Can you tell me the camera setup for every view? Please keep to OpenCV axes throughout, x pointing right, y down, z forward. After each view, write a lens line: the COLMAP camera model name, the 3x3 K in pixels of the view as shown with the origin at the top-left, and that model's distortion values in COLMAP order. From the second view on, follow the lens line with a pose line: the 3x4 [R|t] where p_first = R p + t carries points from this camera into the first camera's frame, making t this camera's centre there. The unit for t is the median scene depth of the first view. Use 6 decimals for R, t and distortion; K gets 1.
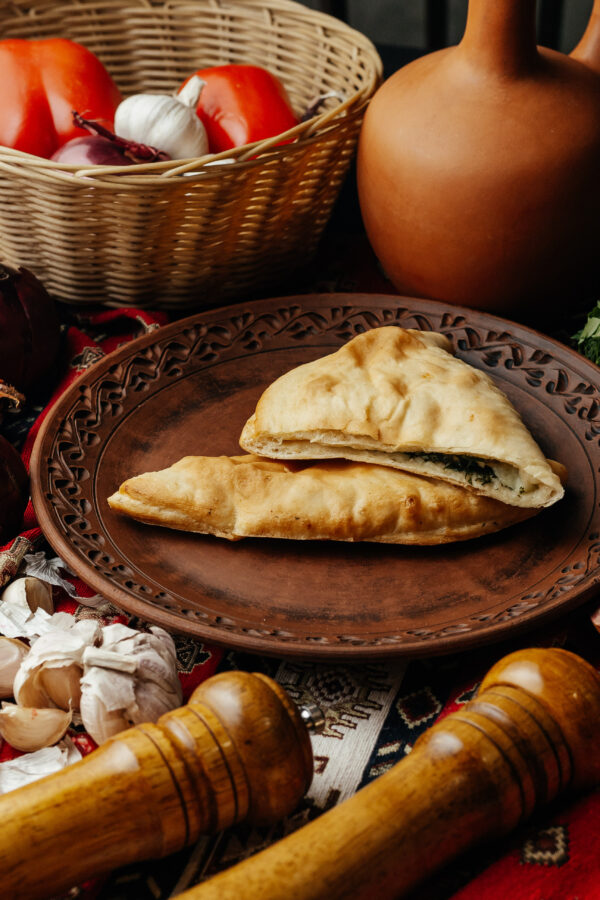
lens RADIAL K [[1244.7, 0, 302.3], [0, 1244.7, 430.1], [0, 0, 1]] dist [0.296634, 0.014889]
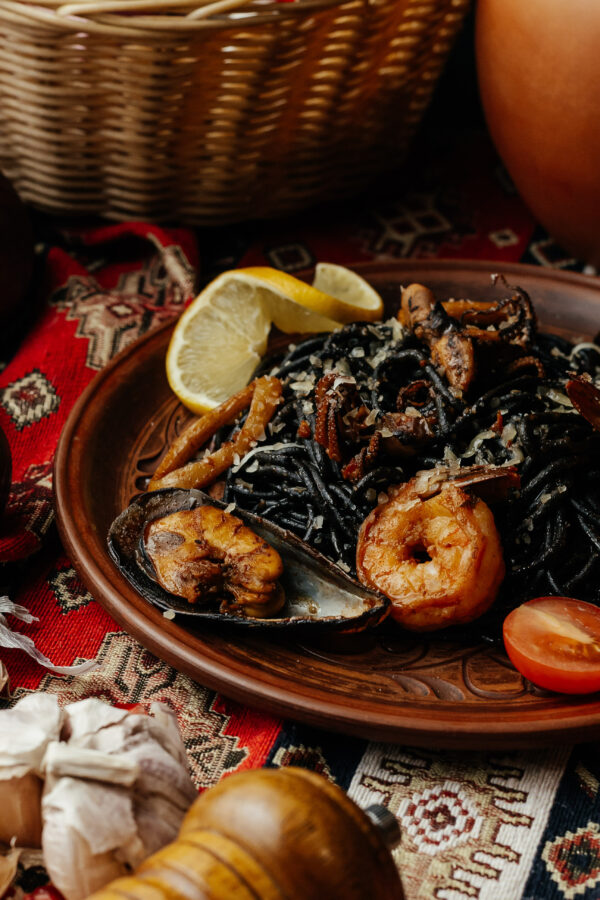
lens RADIAL K [[1277.6, 0, 300.0], [0, 1277.6, 450.0], [0, 0, 1]] dist [0.033223, 0.045232]
pose [[0.998982, 0.022556, -0.039076, -0.020336], [-0.020996, 0.998984, 0.039877, -0.002636], [0.039936, -0.039016, 0.998440, 0.311376]]
